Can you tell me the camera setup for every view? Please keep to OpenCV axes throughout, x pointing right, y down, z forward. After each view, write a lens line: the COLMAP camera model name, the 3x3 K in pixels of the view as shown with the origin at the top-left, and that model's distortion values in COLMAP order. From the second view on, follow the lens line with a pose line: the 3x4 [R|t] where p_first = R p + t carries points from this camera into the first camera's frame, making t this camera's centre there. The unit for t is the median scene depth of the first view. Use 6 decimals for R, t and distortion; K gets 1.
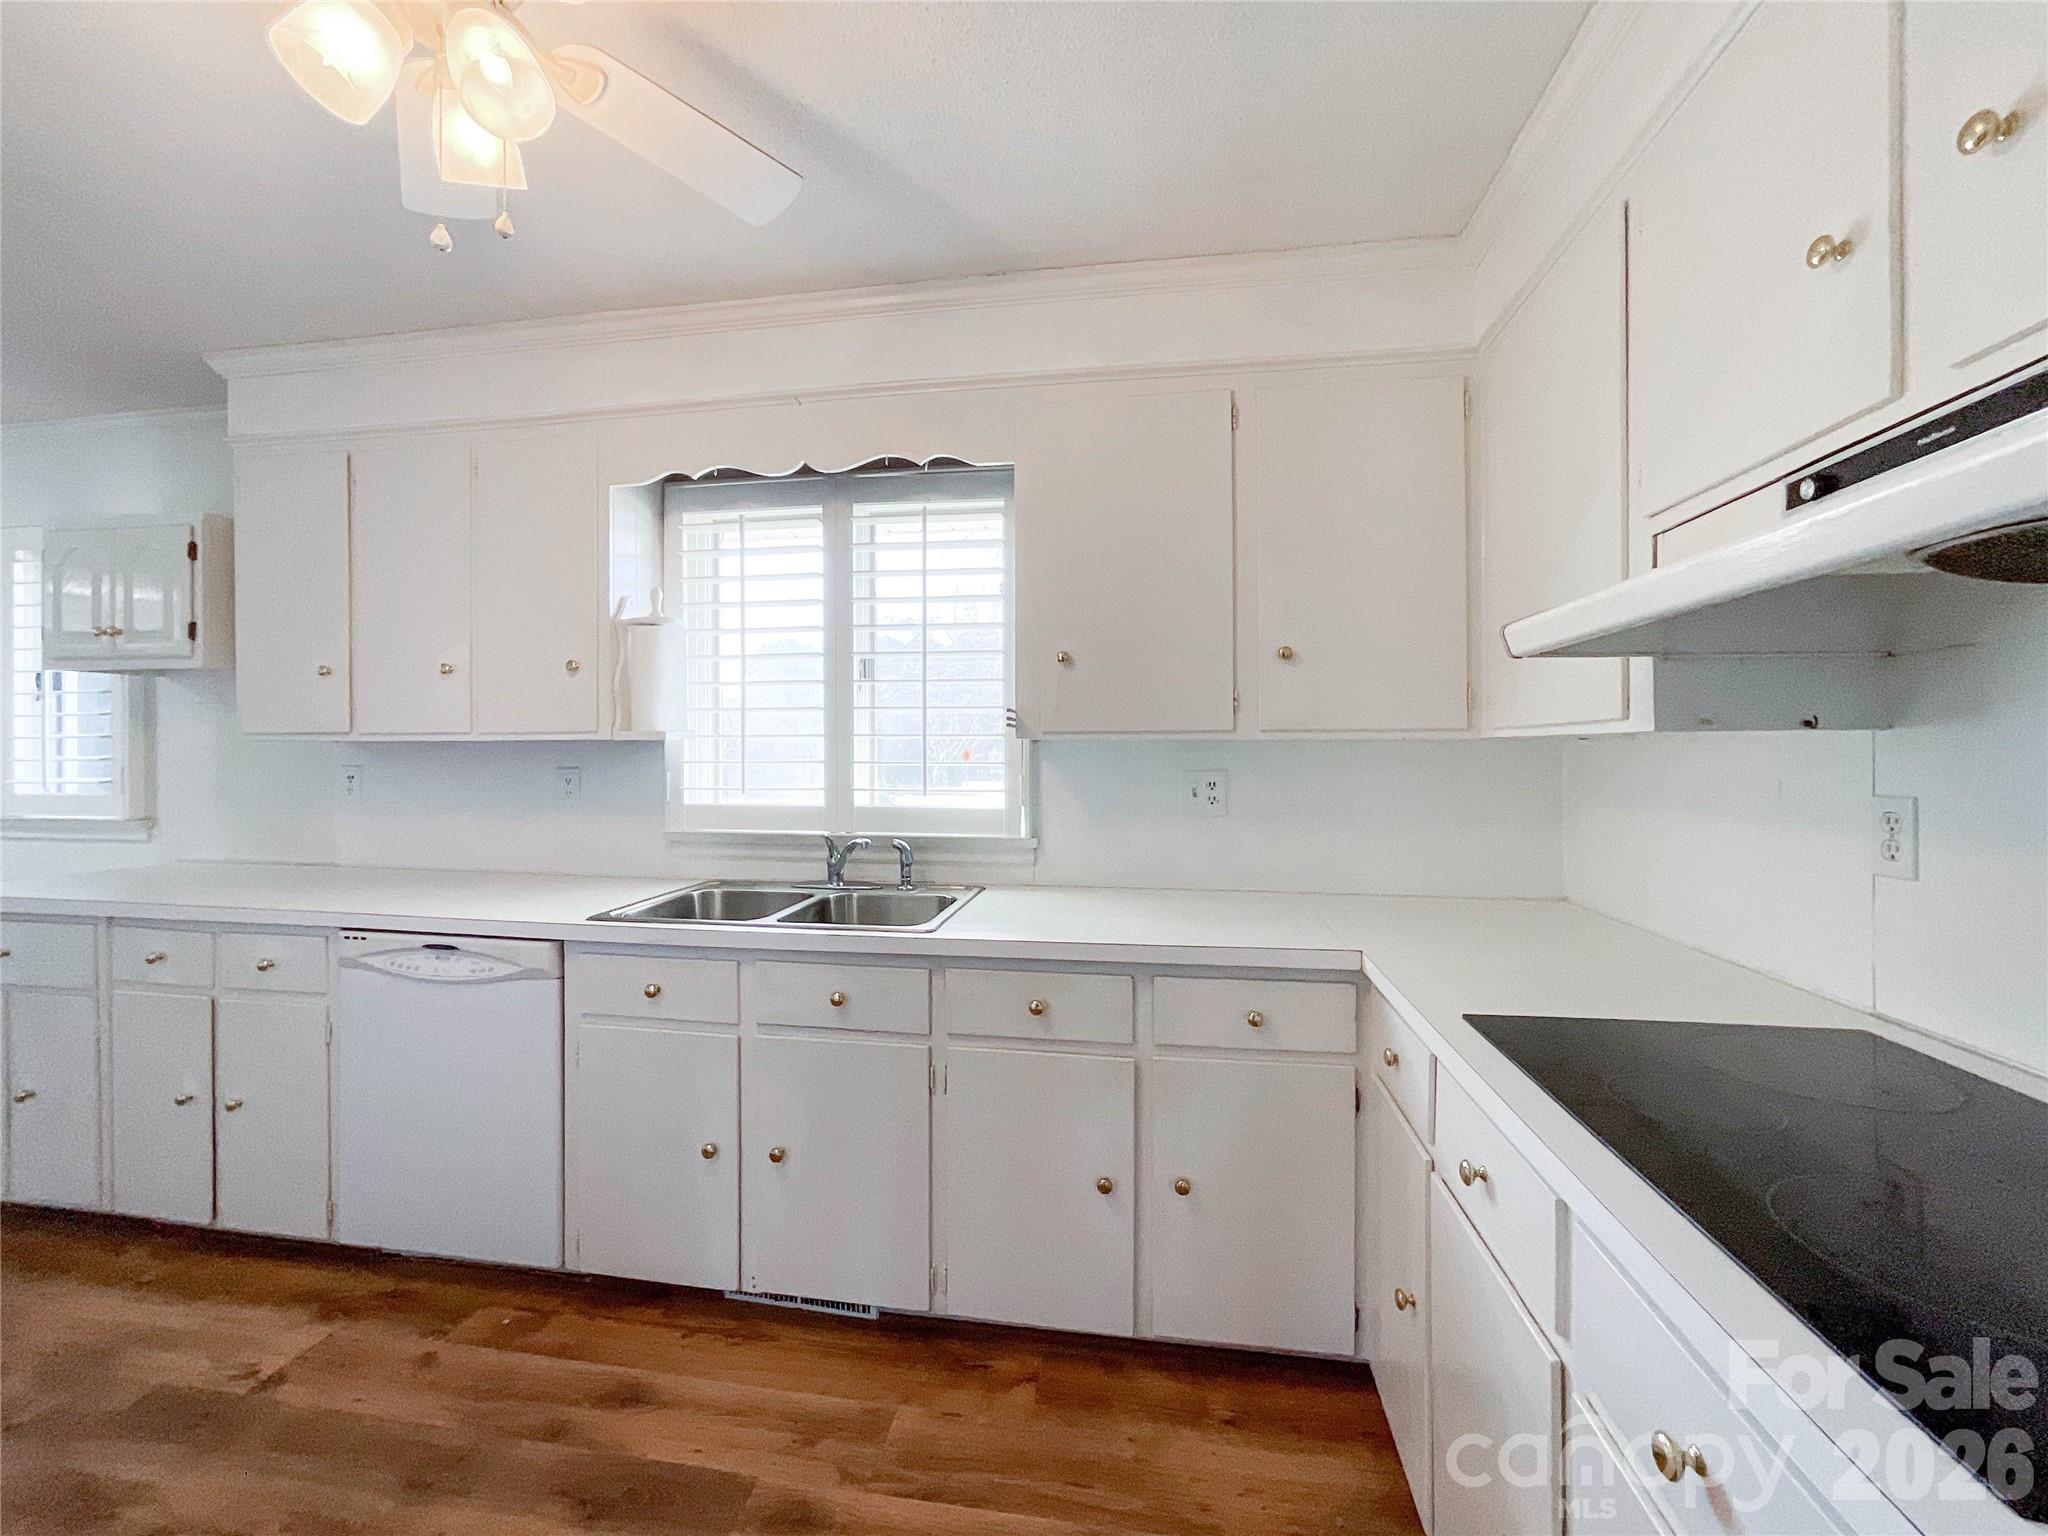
lens RADIAL K [[836.6, 0, 1026.5], [0, 836.6, 749.4], [0, 0, 1]] dist [0.000432, 0.000535]
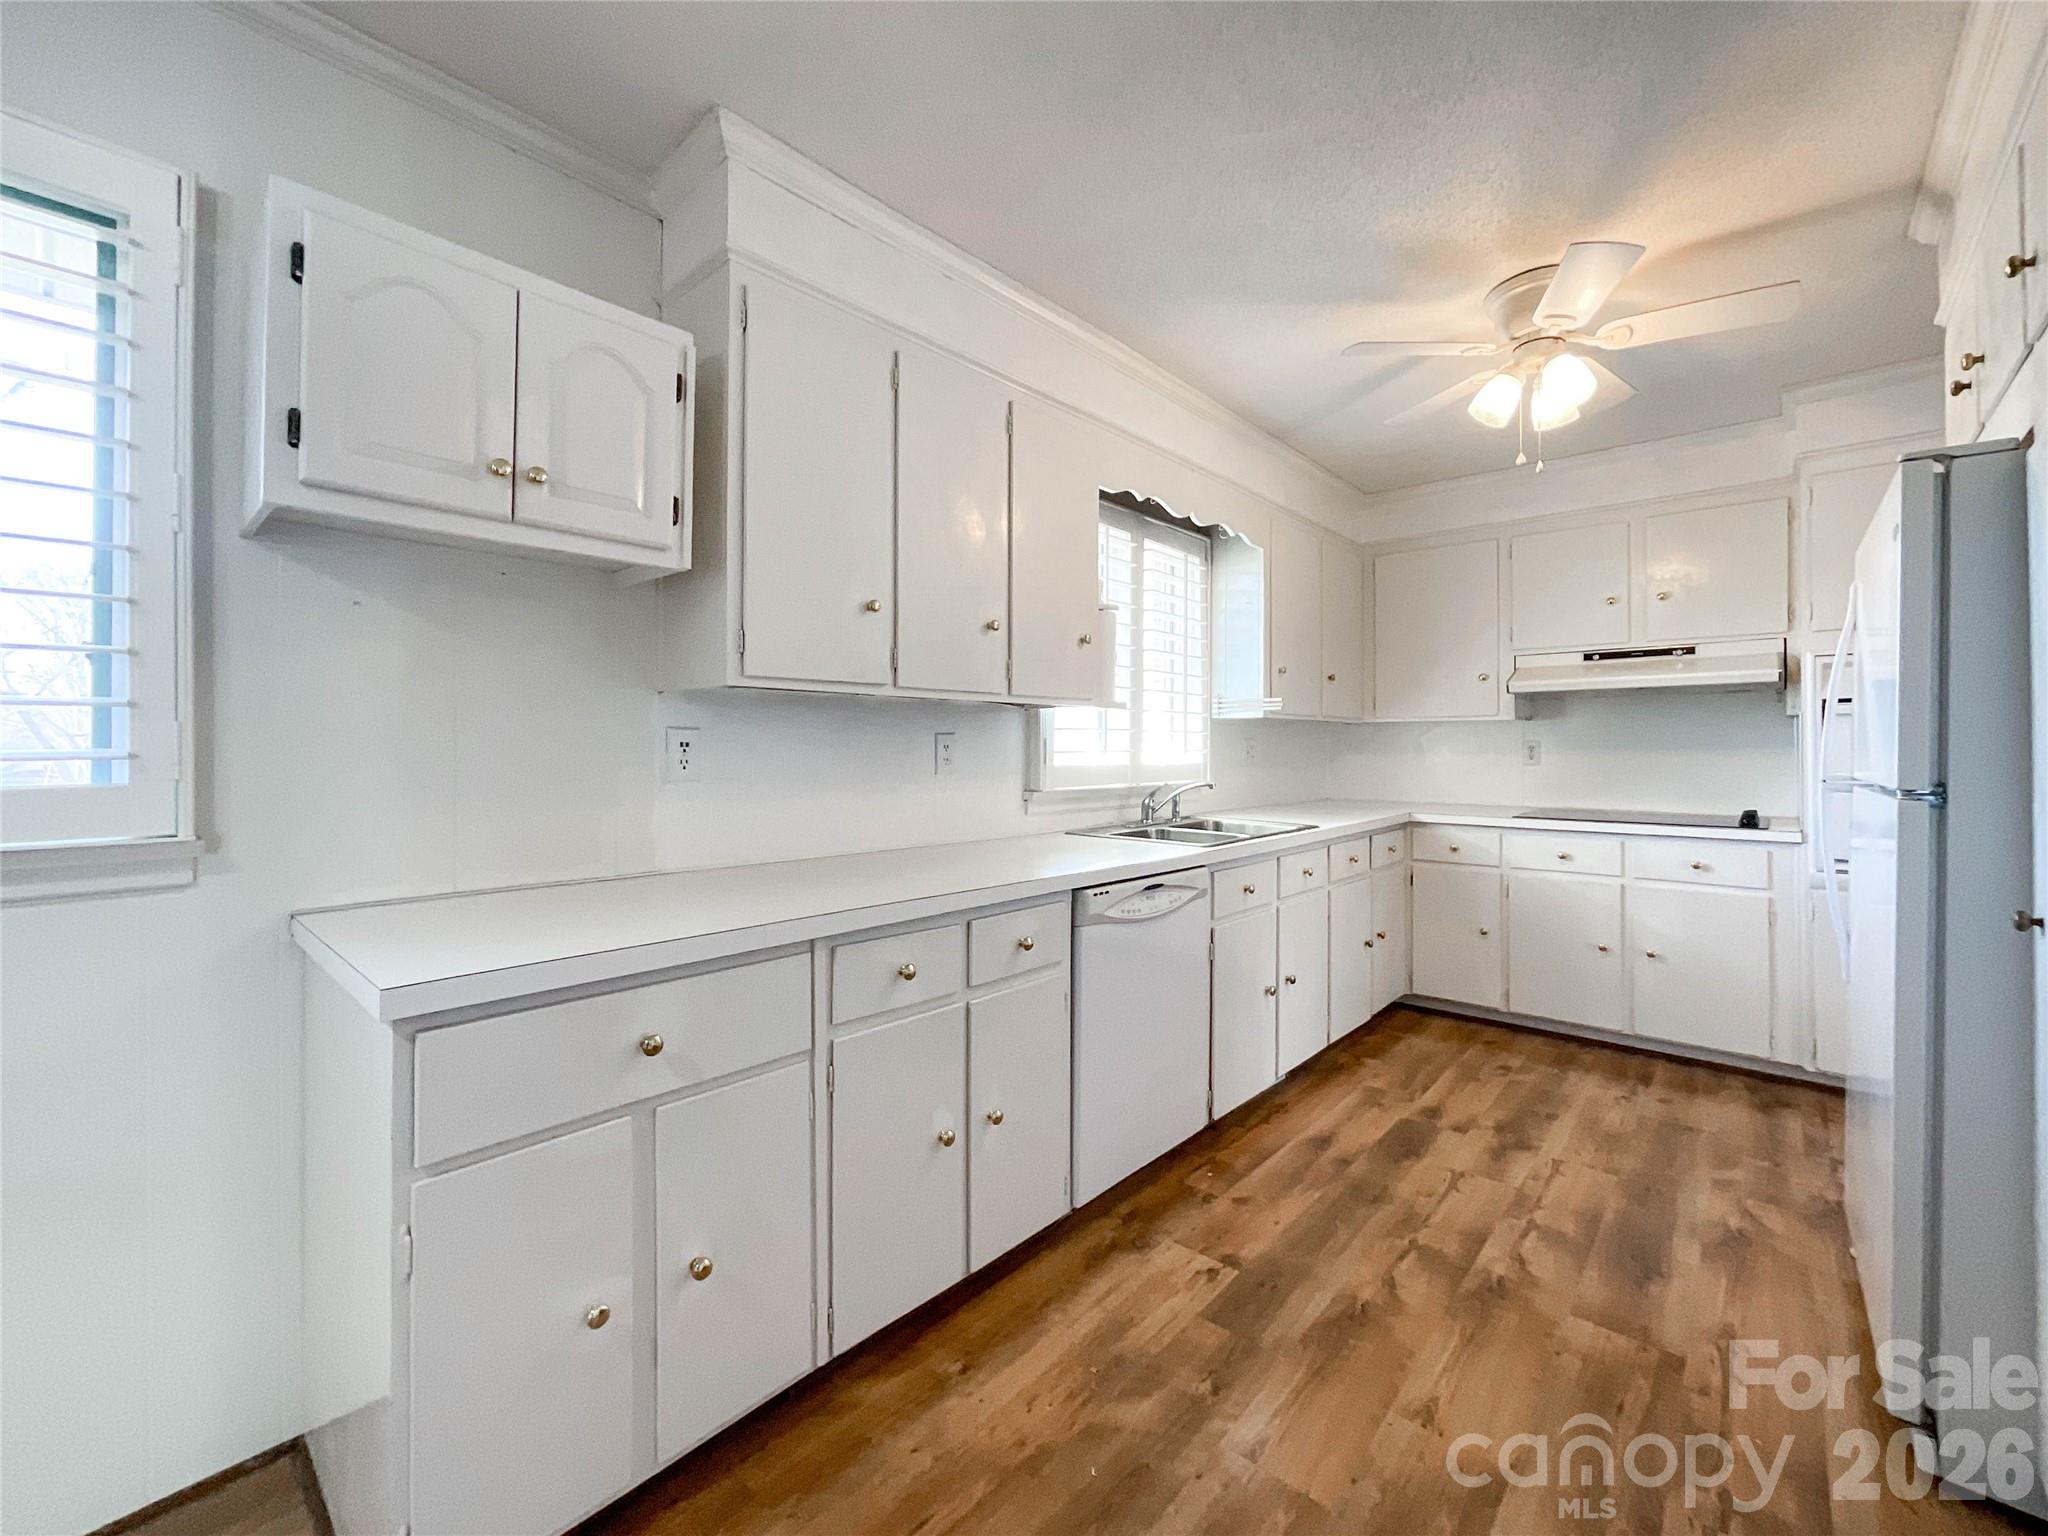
lens RADIAL K [[848.3, 0, 1016.9], [0, 848.3, 743.3], [0, 0, 1]] dist [-0.016240, 0.000094]
pose [[0.538641, 0.005725, 0.842516, -1.893068], [0.001806, 0.999967, -0.007949, 0.057111], [-0.842533, 0.005803, 0.538613, 0.583462]]
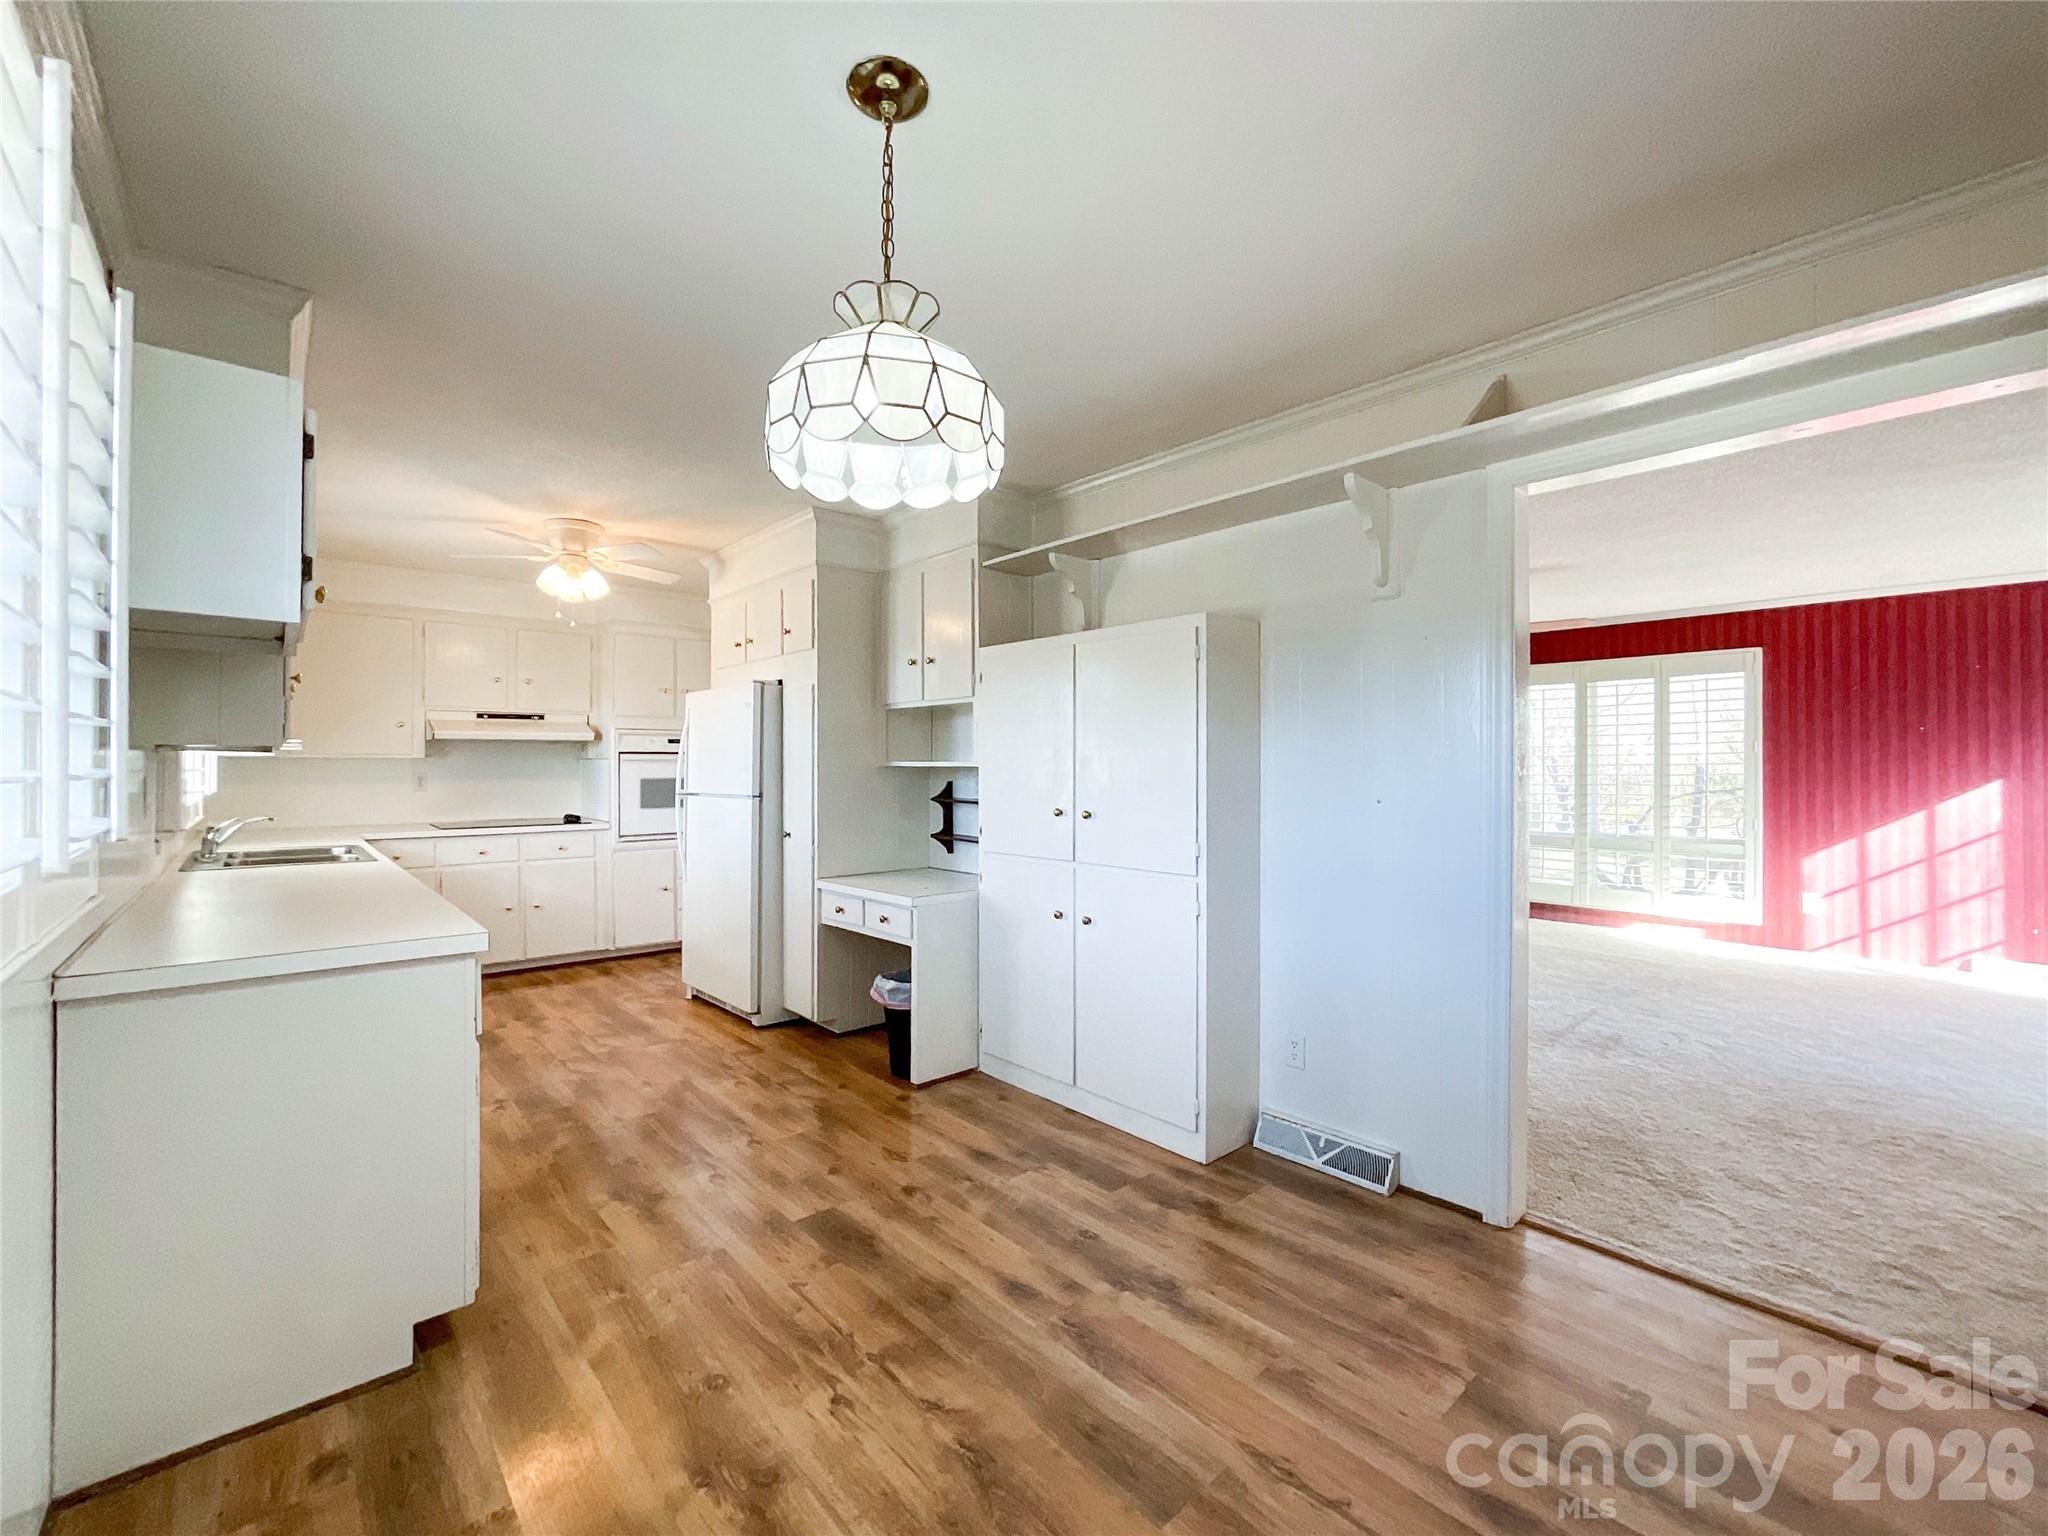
lens RADIAL K [[859.1, 0, 1026.5], [0, 859.1, 749.0], [0, 0, 1]] dist [0.009741, 0.000234]
pose [[-0.778339, 0.014712, 0.627672, -2.803711], [0.005359, 0.999845, -0.016790, 0.014848], [-0.627821, -0.009704, -0.778297, 1.628557]]
